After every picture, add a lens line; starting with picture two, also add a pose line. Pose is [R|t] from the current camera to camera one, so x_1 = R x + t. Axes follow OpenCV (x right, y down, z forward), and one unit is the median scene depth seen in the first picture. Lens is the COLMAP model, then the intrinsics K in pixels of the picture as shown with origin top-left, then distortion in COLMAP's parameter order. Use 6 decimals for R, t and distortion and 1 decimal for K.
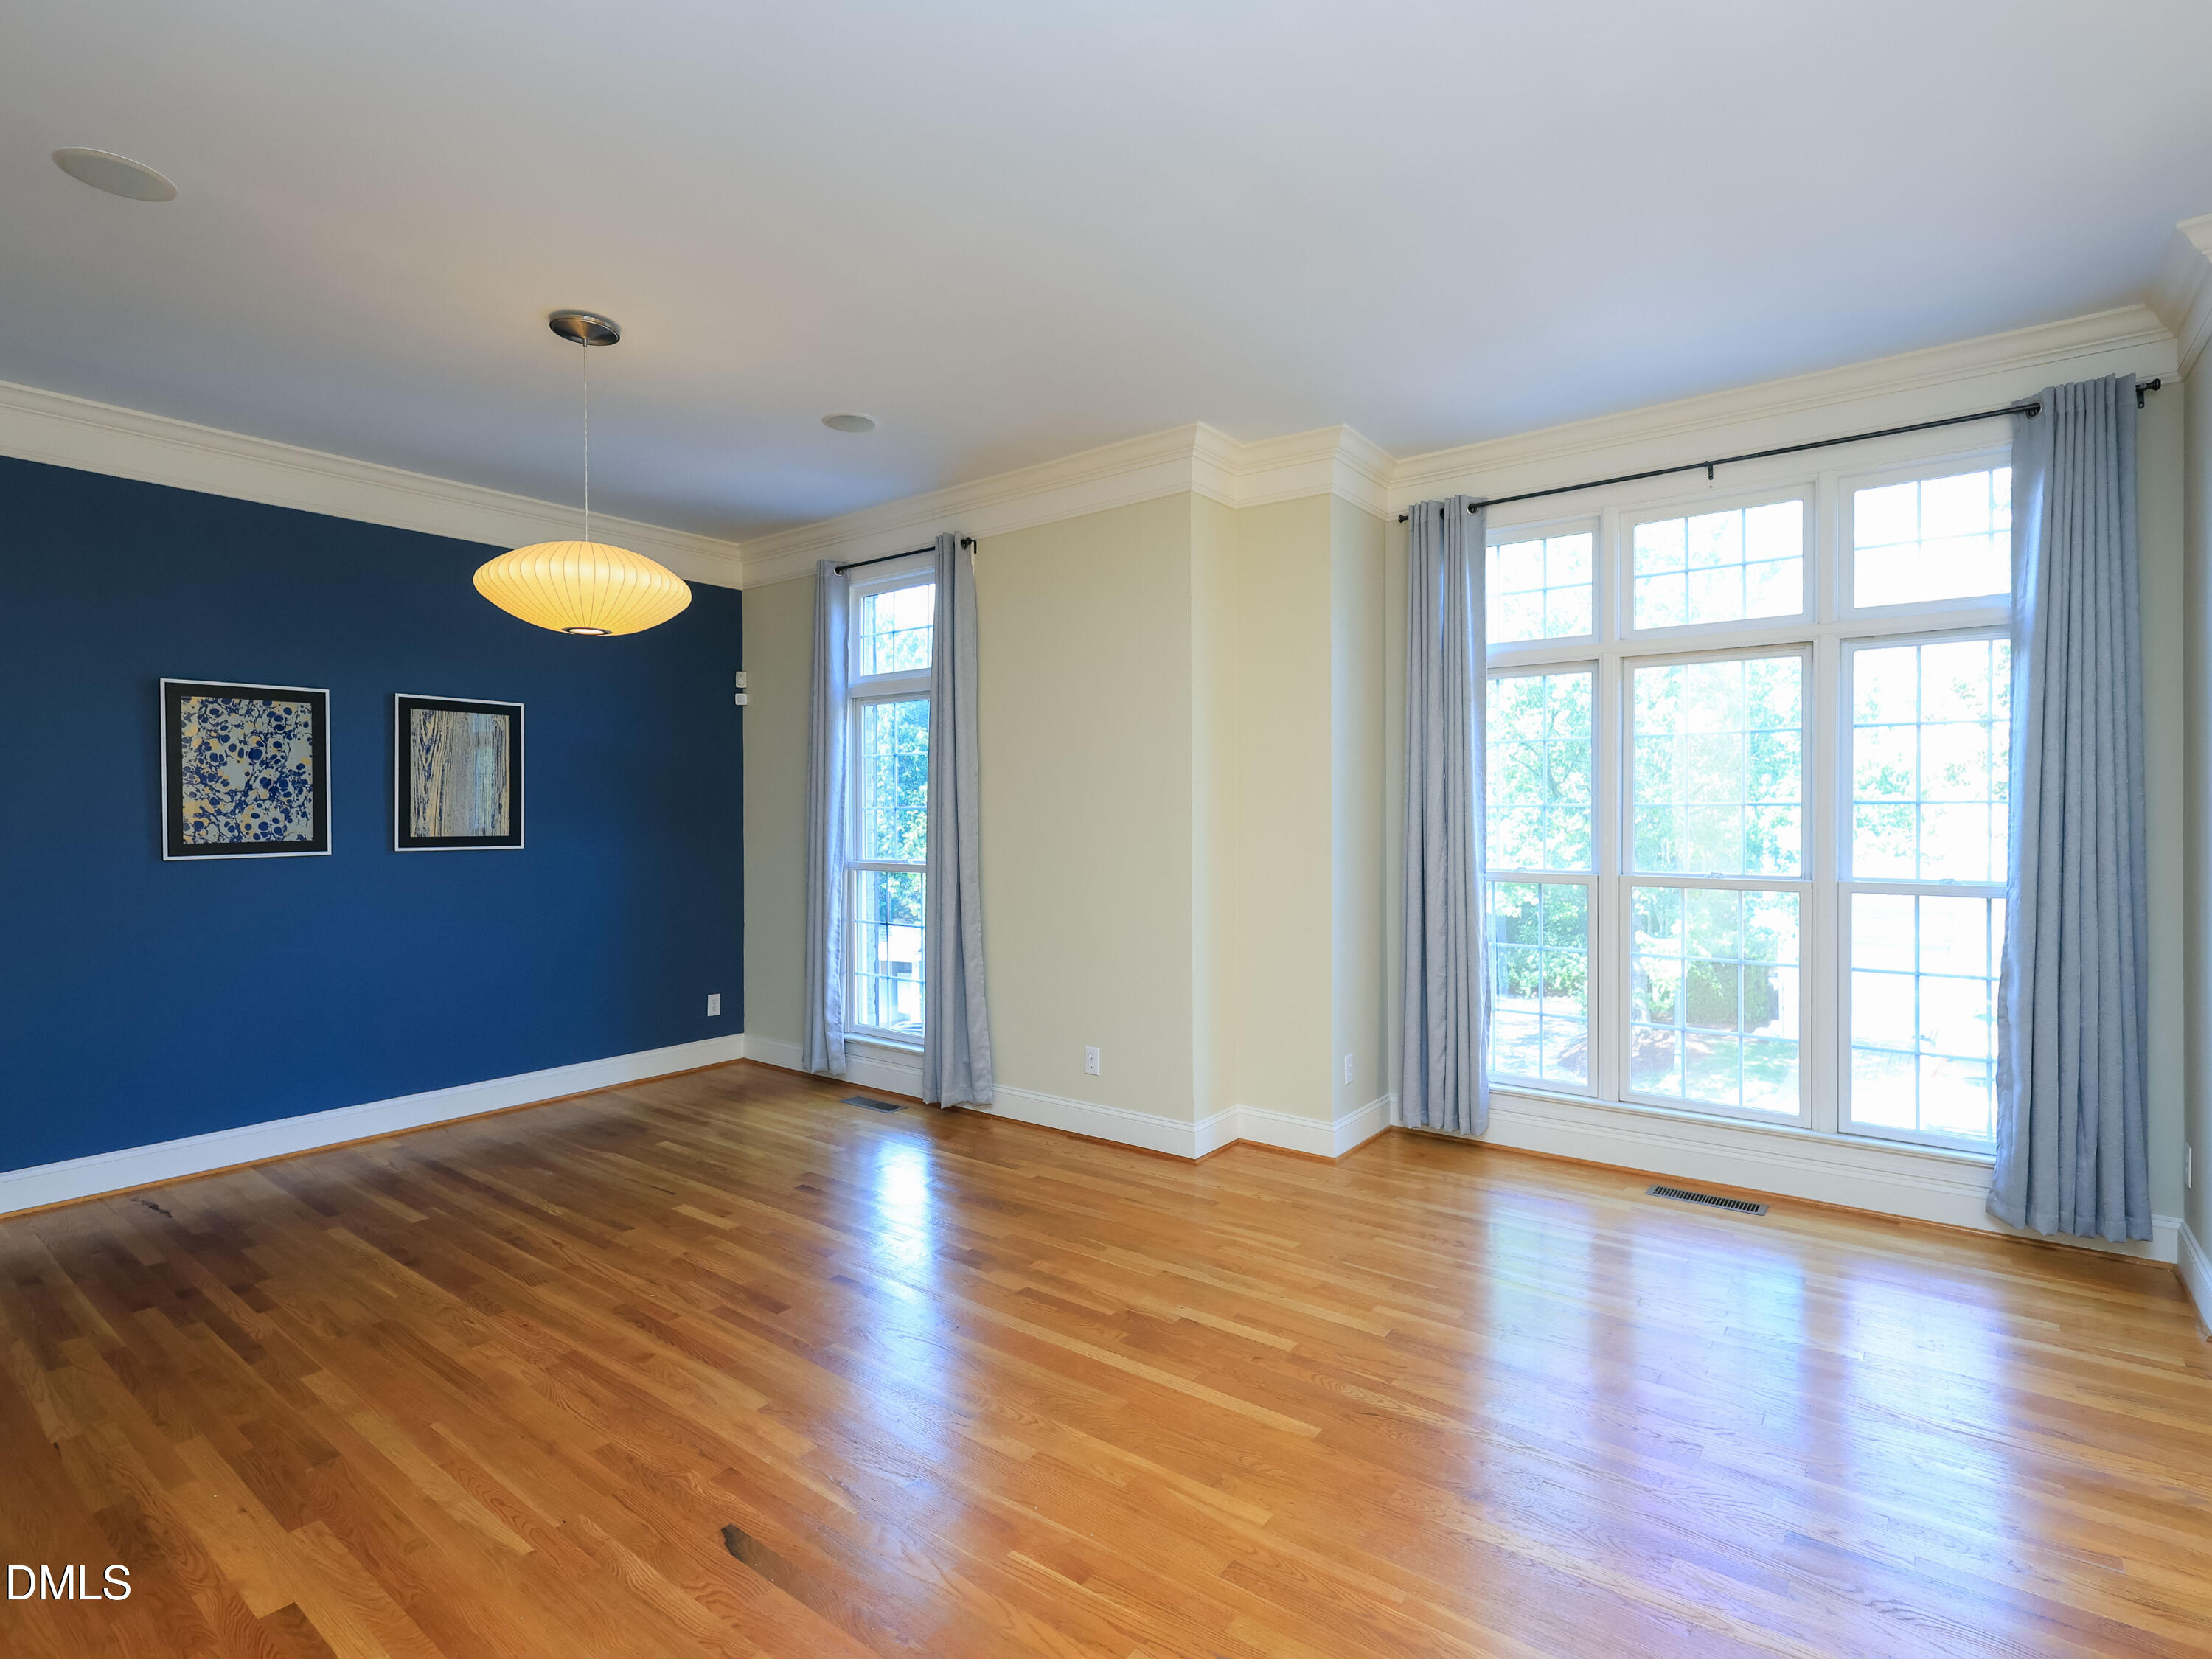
lens RADIAL K [[1064.4, 0, 1174.5], [0, 1064.4, 842.7], [0, 0, 1]] dist [0.000424, 0.000037]
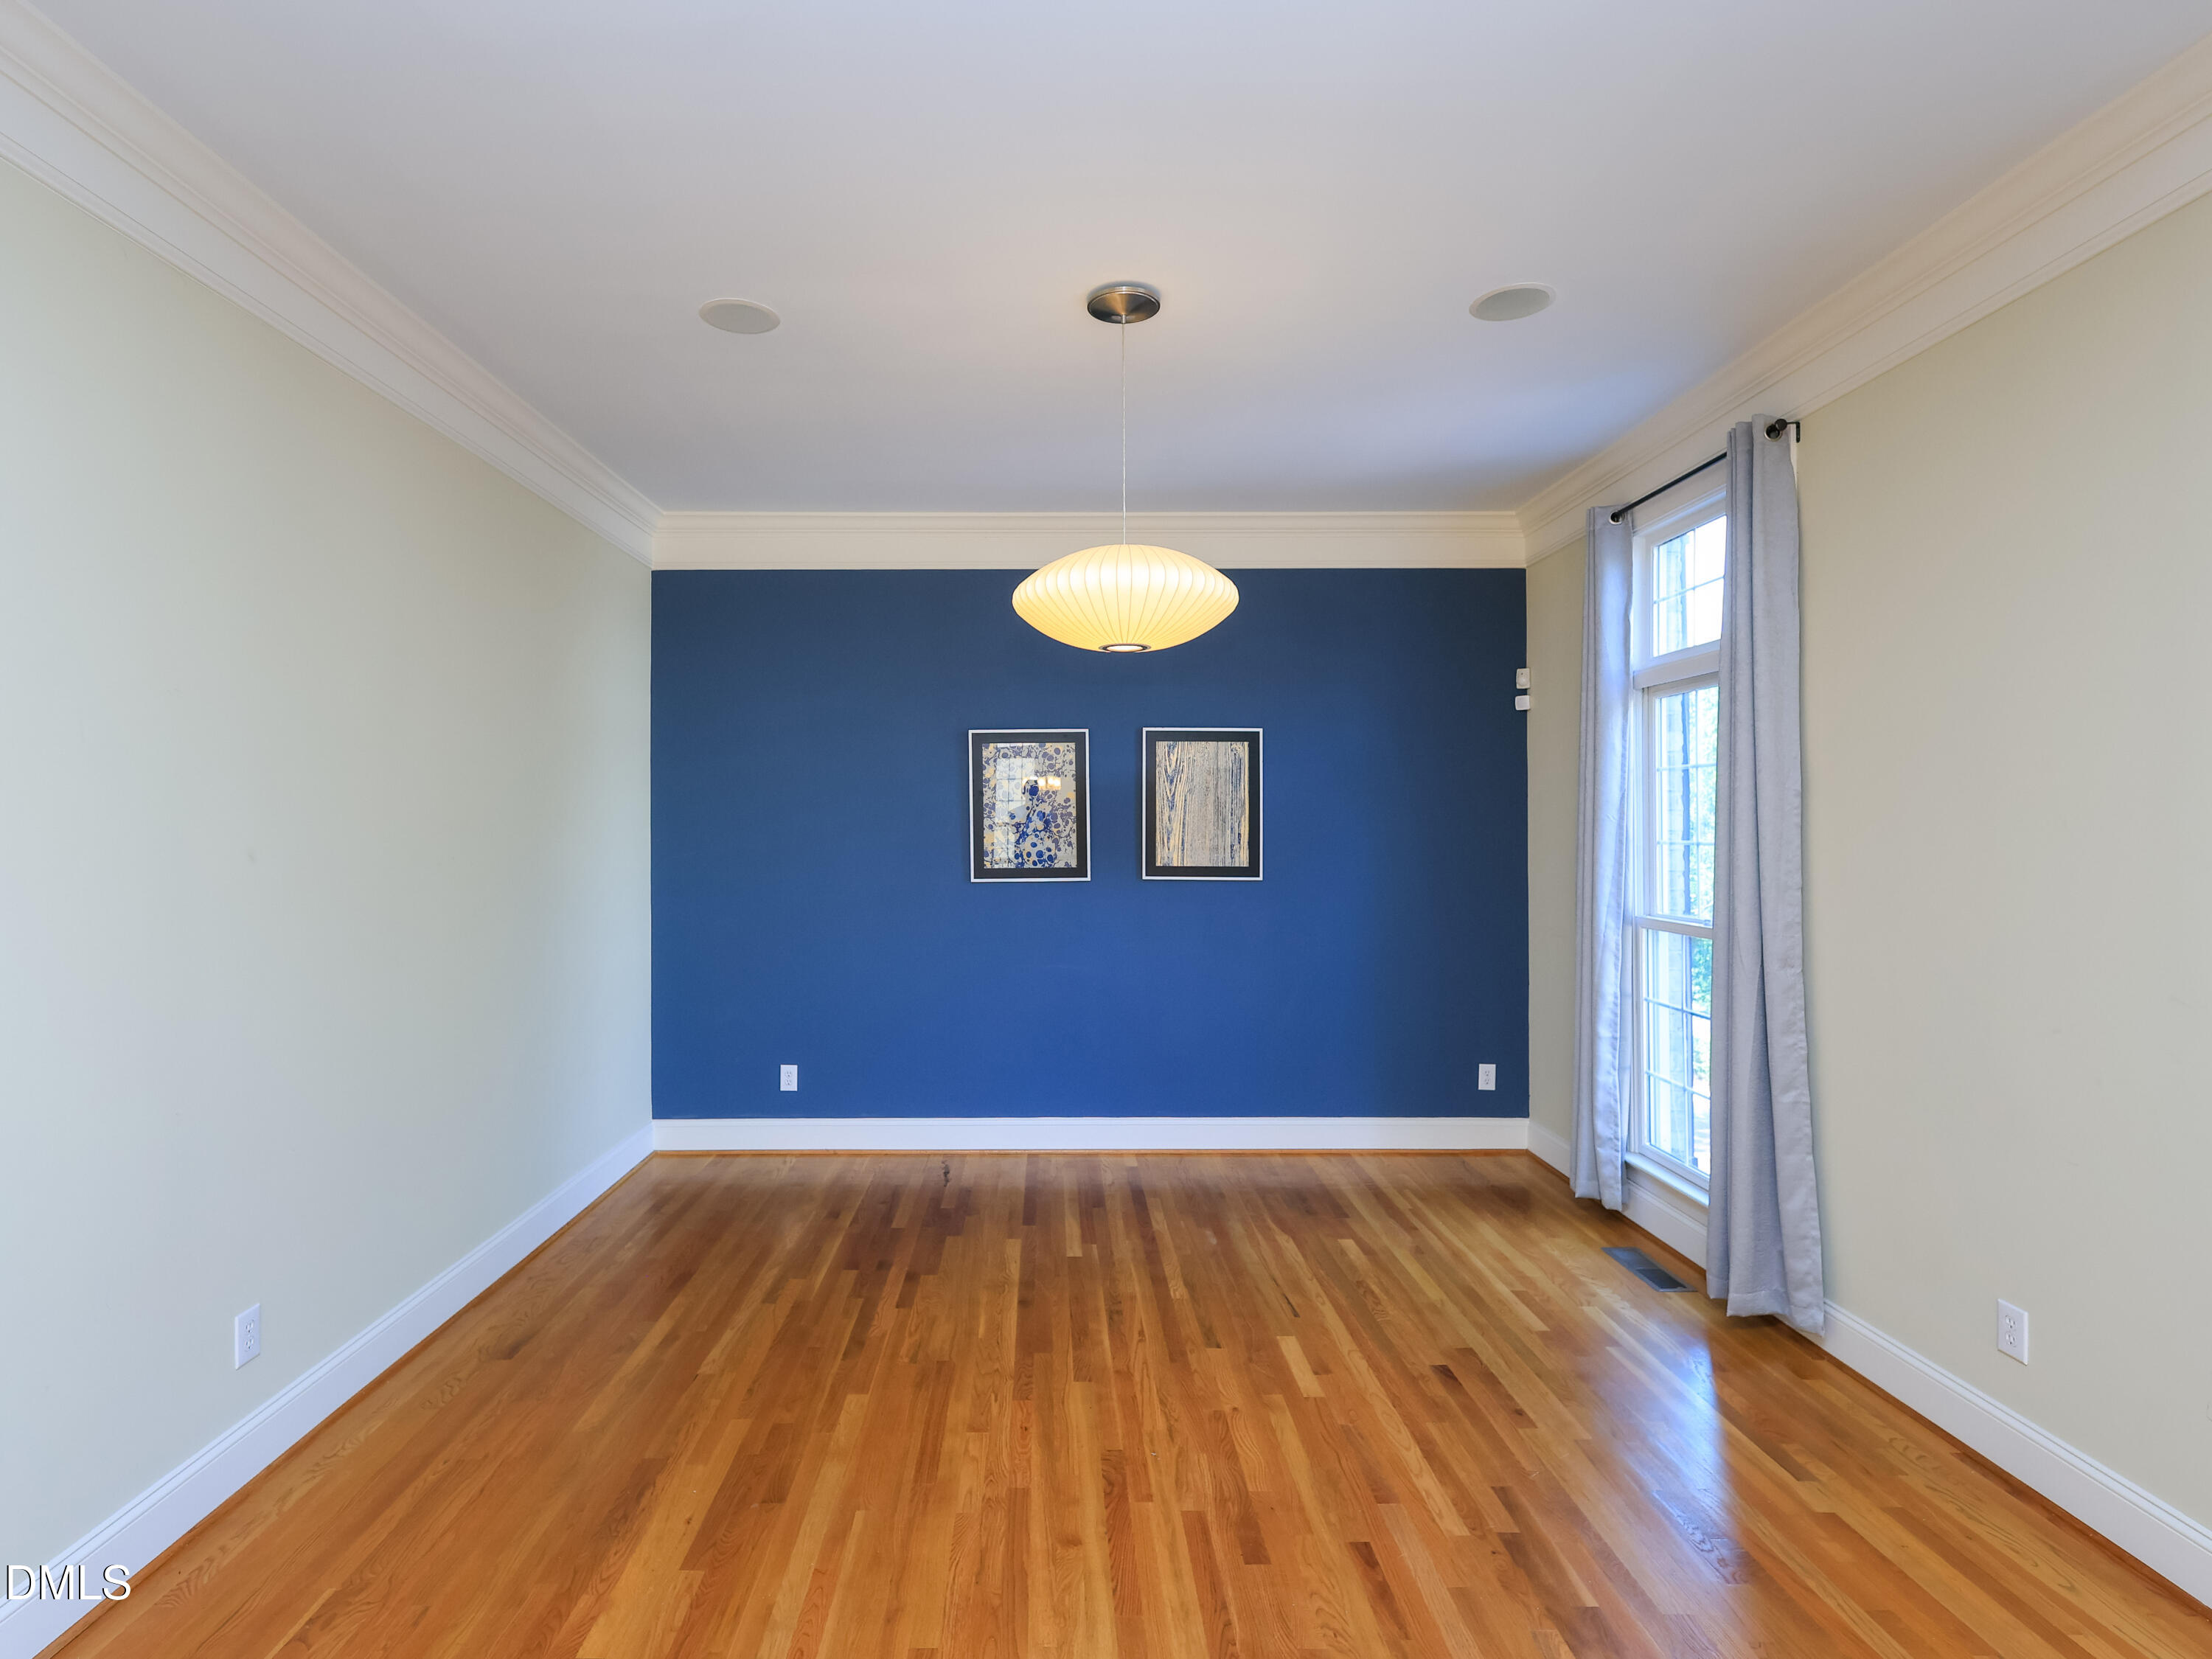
lens RADIAL K [[1100.1, 0, 1155.3], [0, 1100.1, 817.9], [0, 0, 1]] dist [0.000650, 0.000629]
pose [[0.571428, 0.005361, -0.820635, 0.164615], [-0.028417, 0.999508, -0.013258, -0.040739], [0.820160, 0.030896, 0.571299, 0.422668]]
